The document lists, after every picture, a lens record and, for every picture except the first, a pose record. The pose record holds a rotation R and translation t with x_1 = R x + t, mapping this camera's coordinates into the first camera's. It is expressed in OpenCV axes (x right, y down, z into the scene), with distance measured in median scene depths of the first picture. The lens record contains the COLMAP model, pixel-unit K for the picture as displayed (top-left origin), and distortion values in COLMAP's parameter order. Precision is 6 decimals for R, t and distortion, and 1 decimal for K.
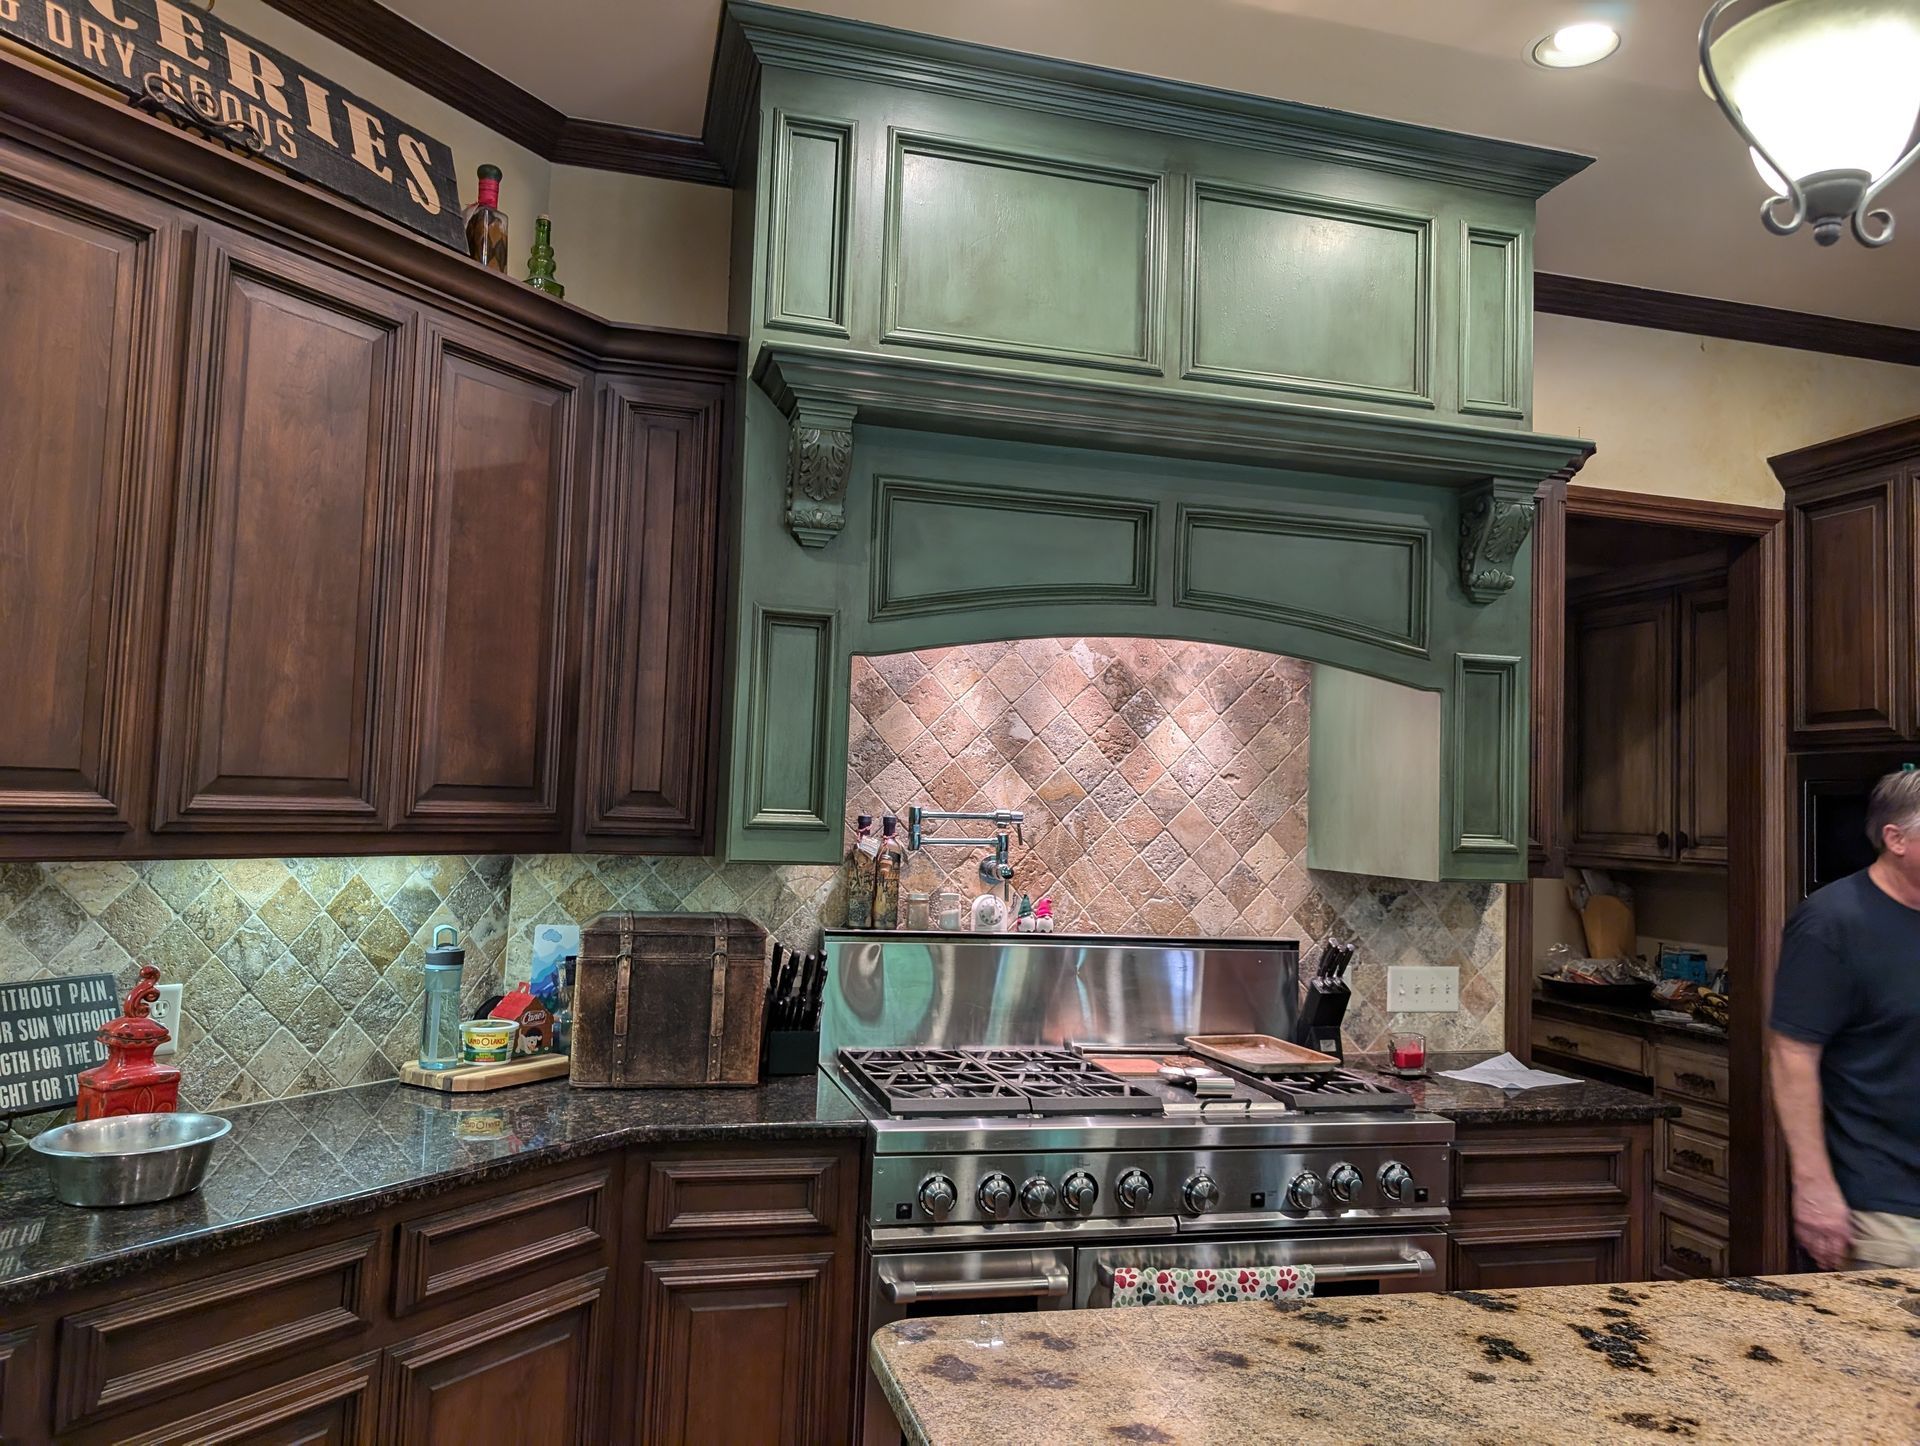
lens RADIAL K [[1389.6, 0, 960.0], [0, 1389.6, 723.0], [0, 0, 1]] dist [0.019044, -0.020859]
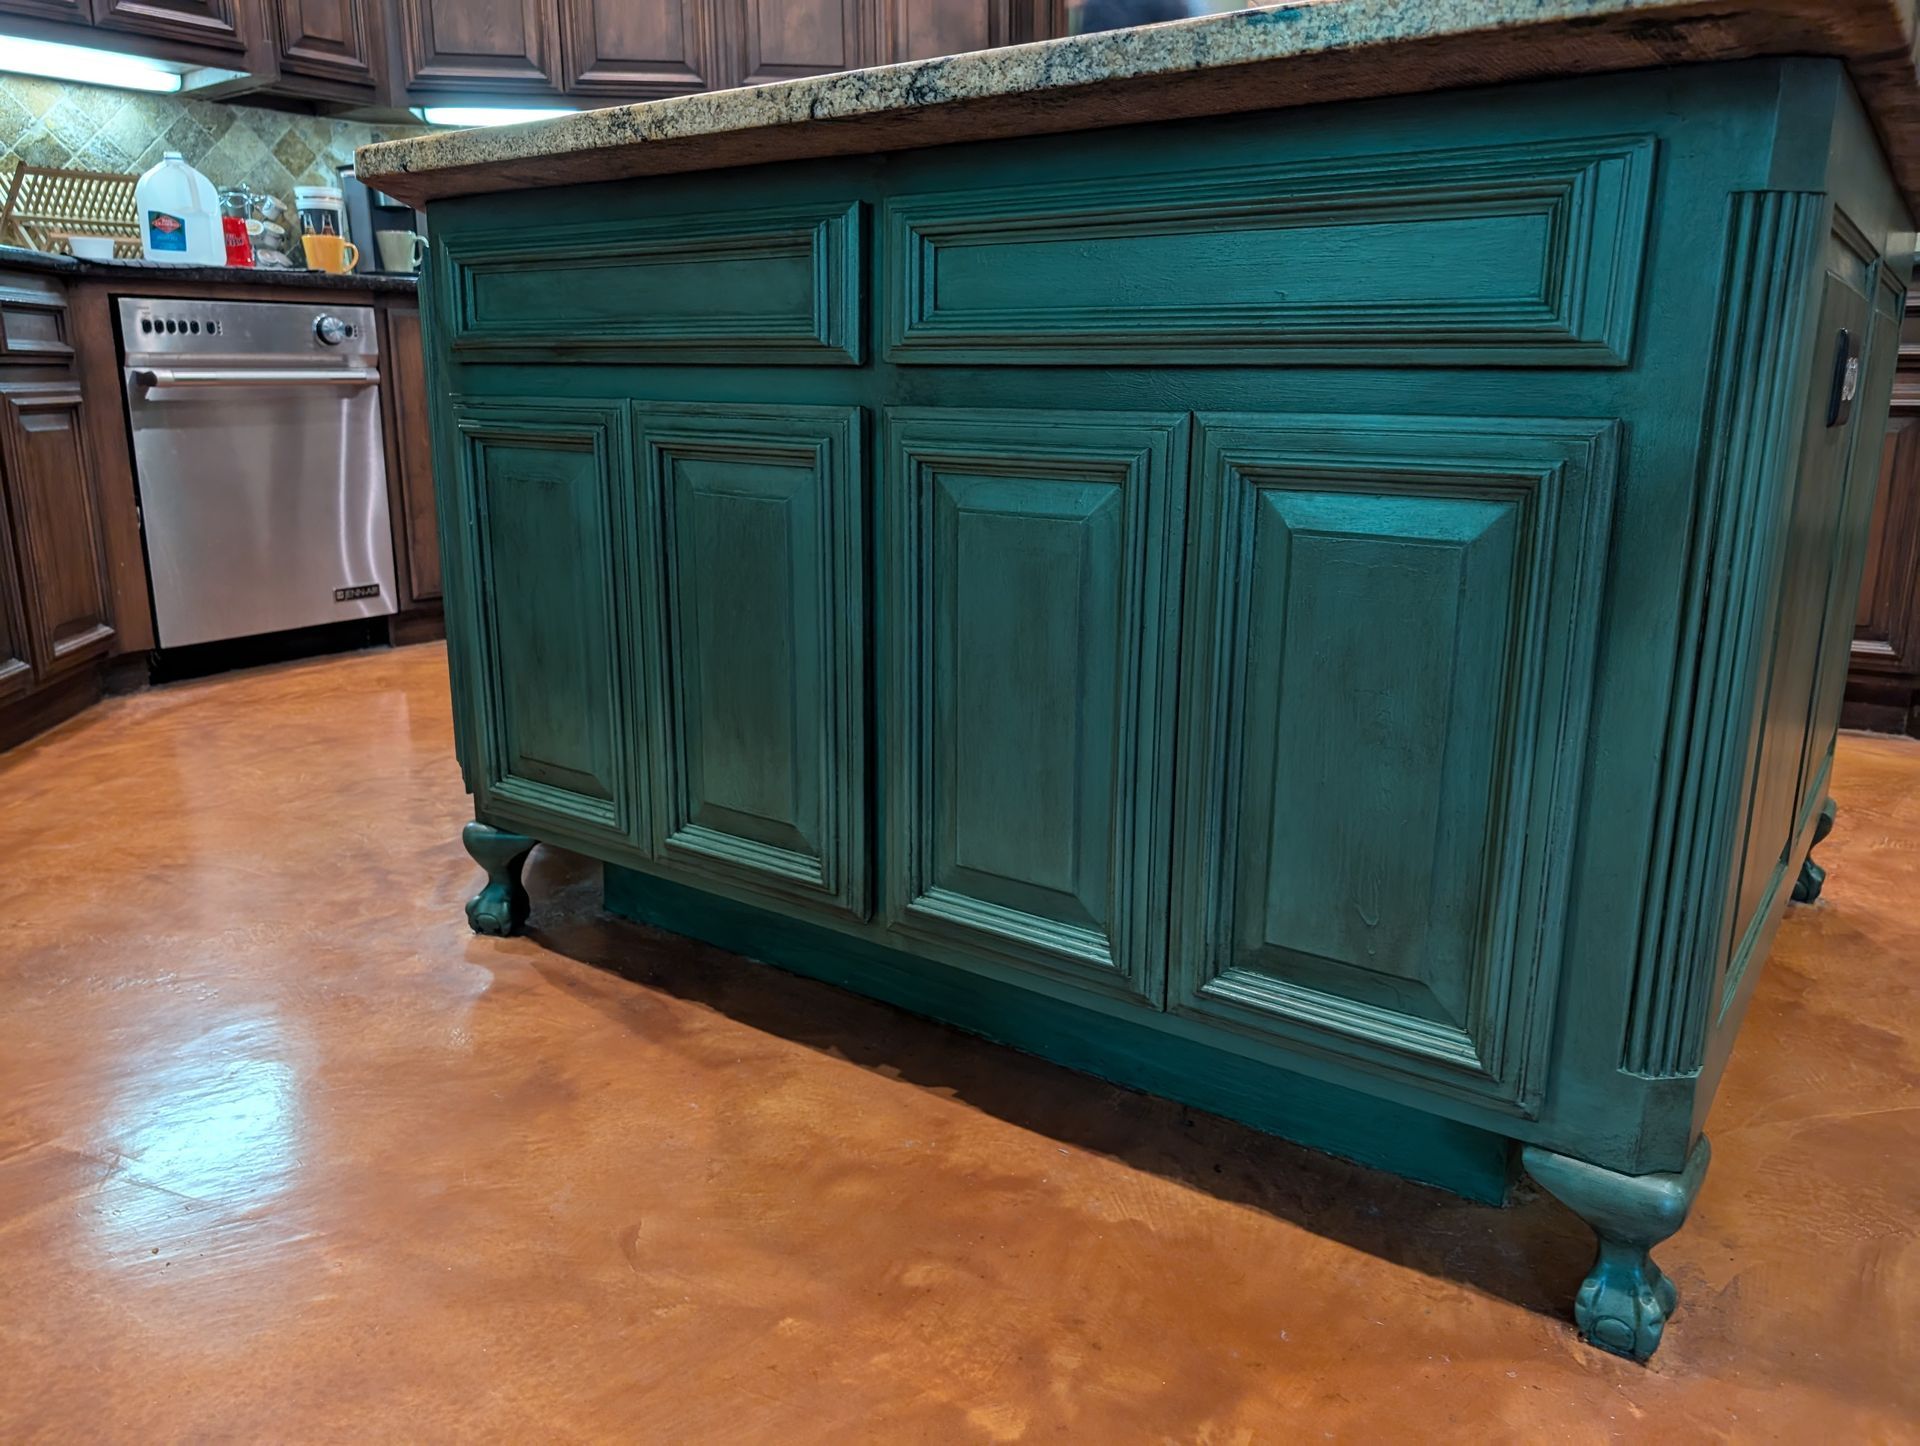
lens RADIAL K [[1389.6, 0, 960.0], [0, 1389.6, 723.0], [0, 0, 1]] dist [0.019044, -0.020859]
pose [[0.636283, 0.149340, -0.756863, 0.847290], [0.073557, 0.964870, 0.252221, 0.324925], [0.767941, -0.216156, 0.602945, -0.036078]]
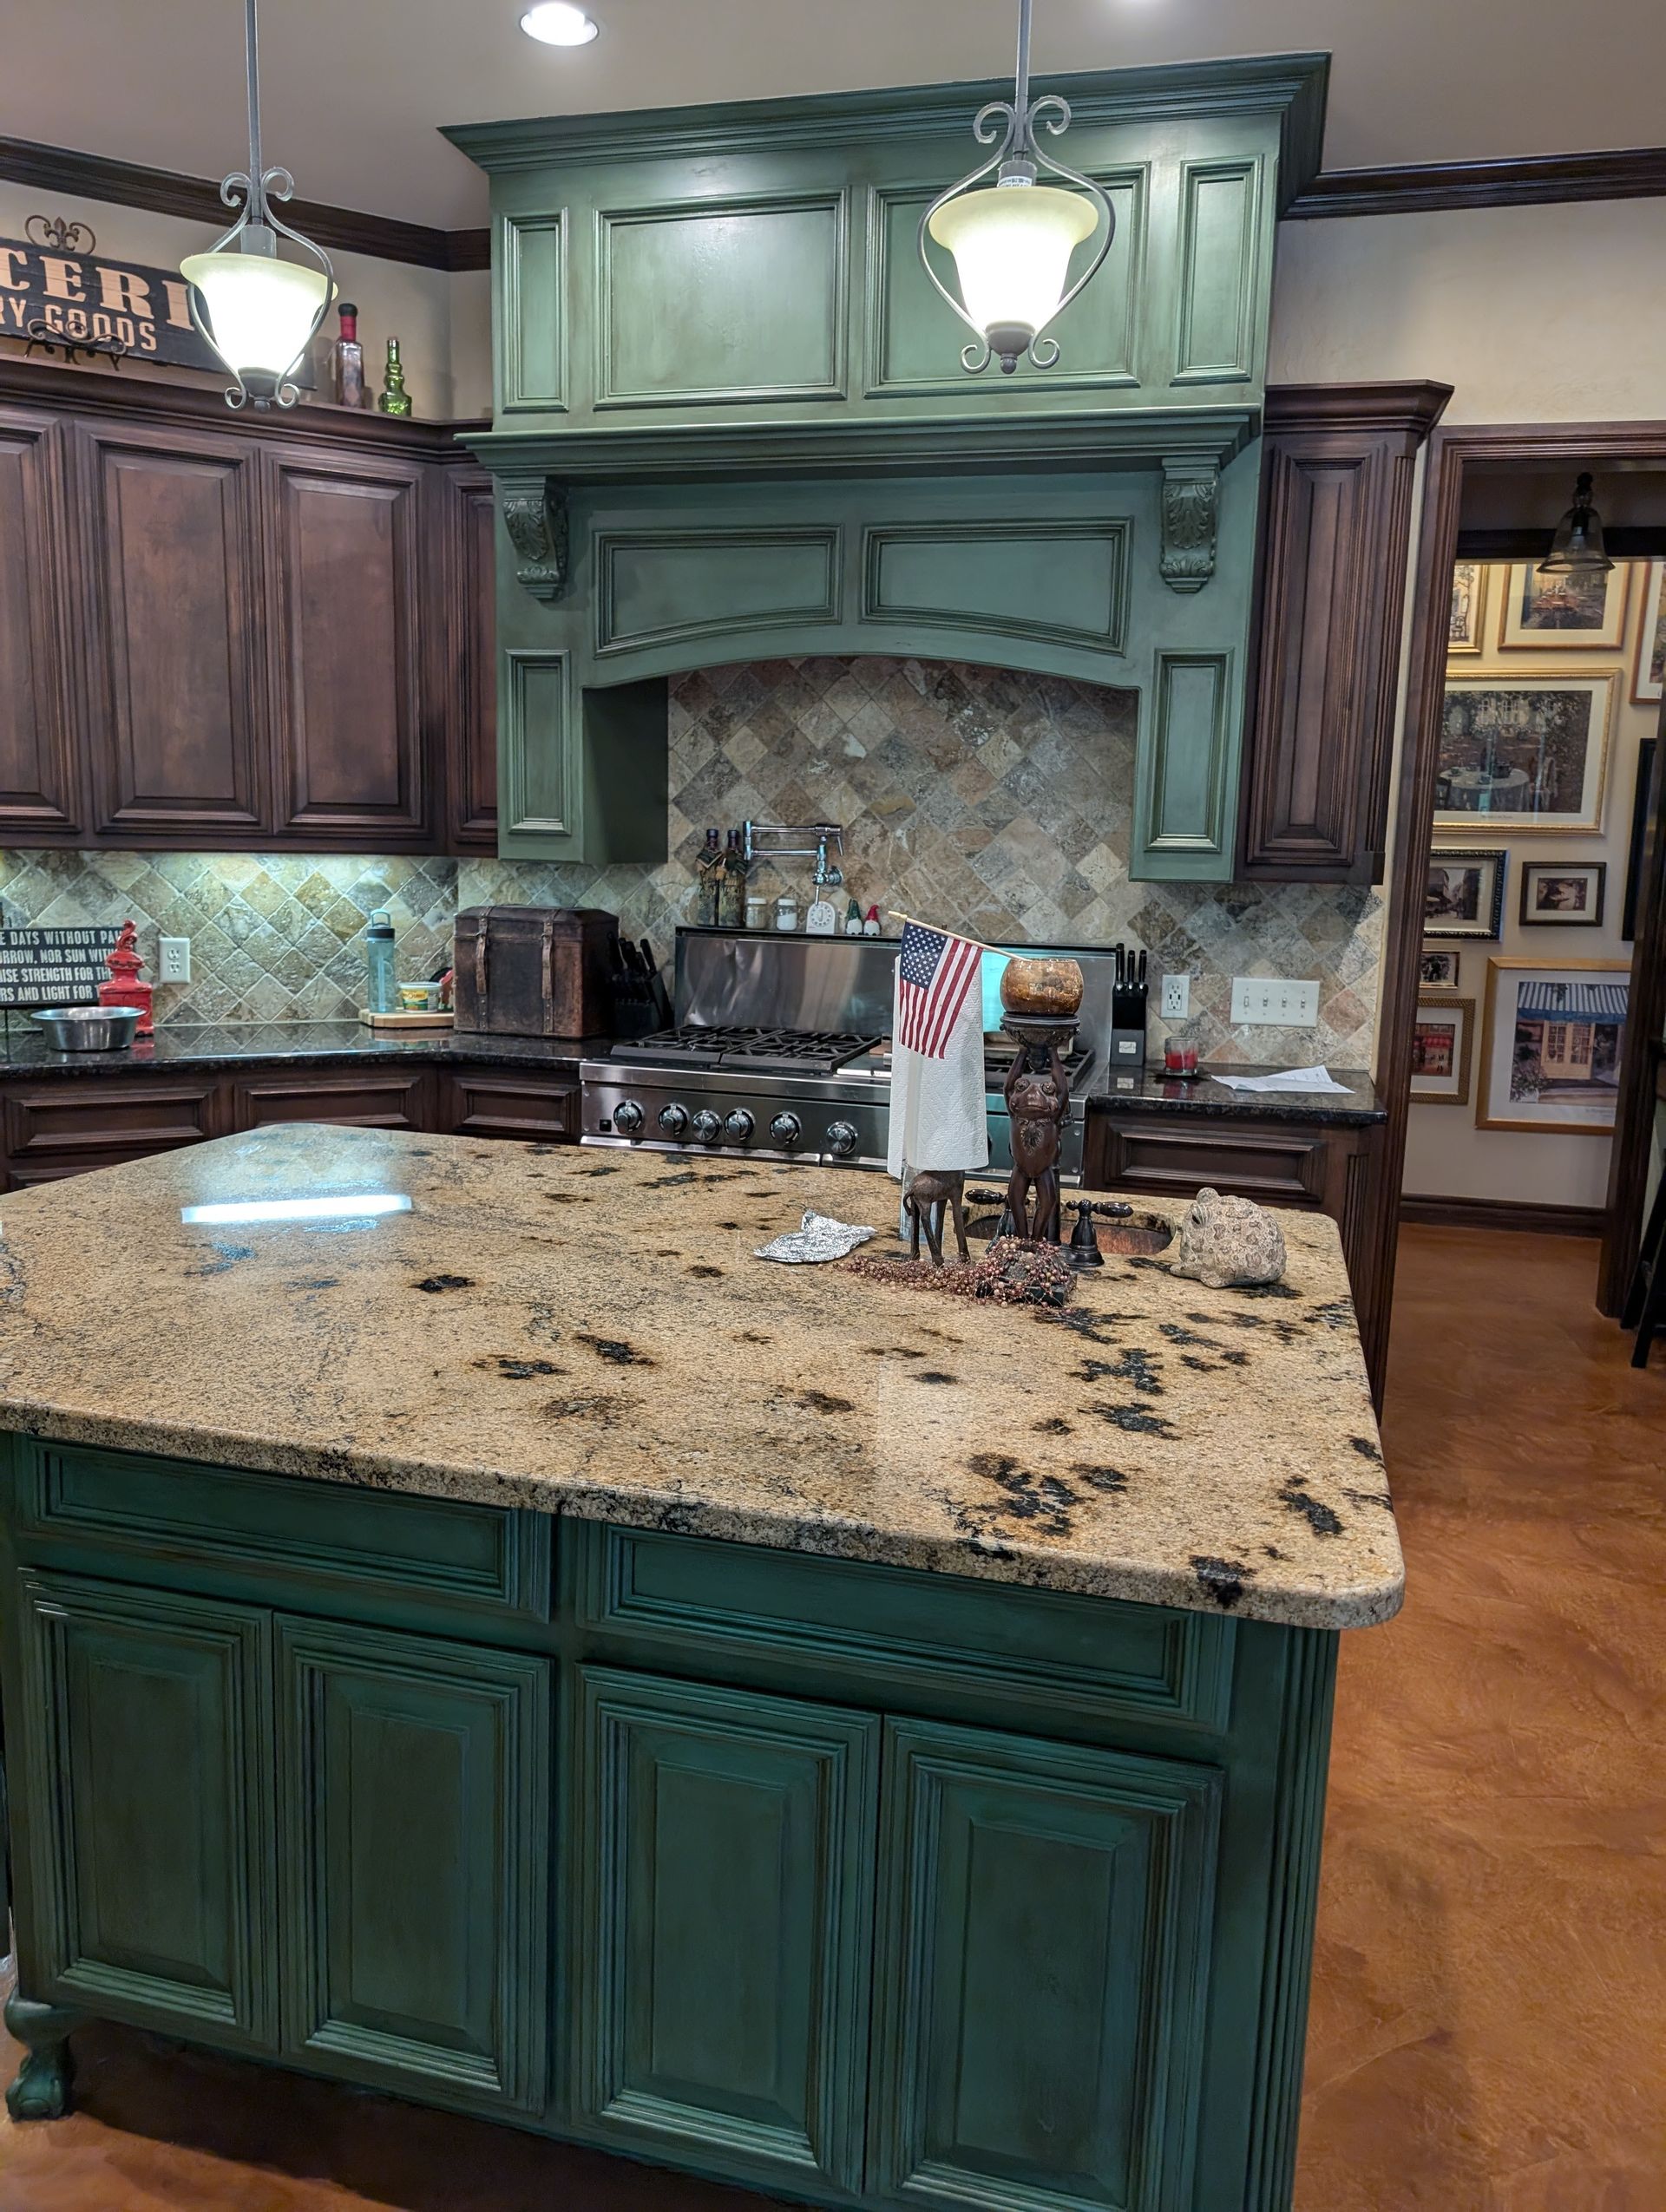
lens RADIAL K [[1601.1, 0, 833.0], [0, 1601.1, 1106.0], [0, 0, 1]] dist [0.019044, -0.020859]
pose [[0.869619, 0.068627, -0.488930, 0.812932], [0.035565, 0.979013, 0.200672, 0.034269], [0.492440, -0.191897, 0.848928, -0.156317]]
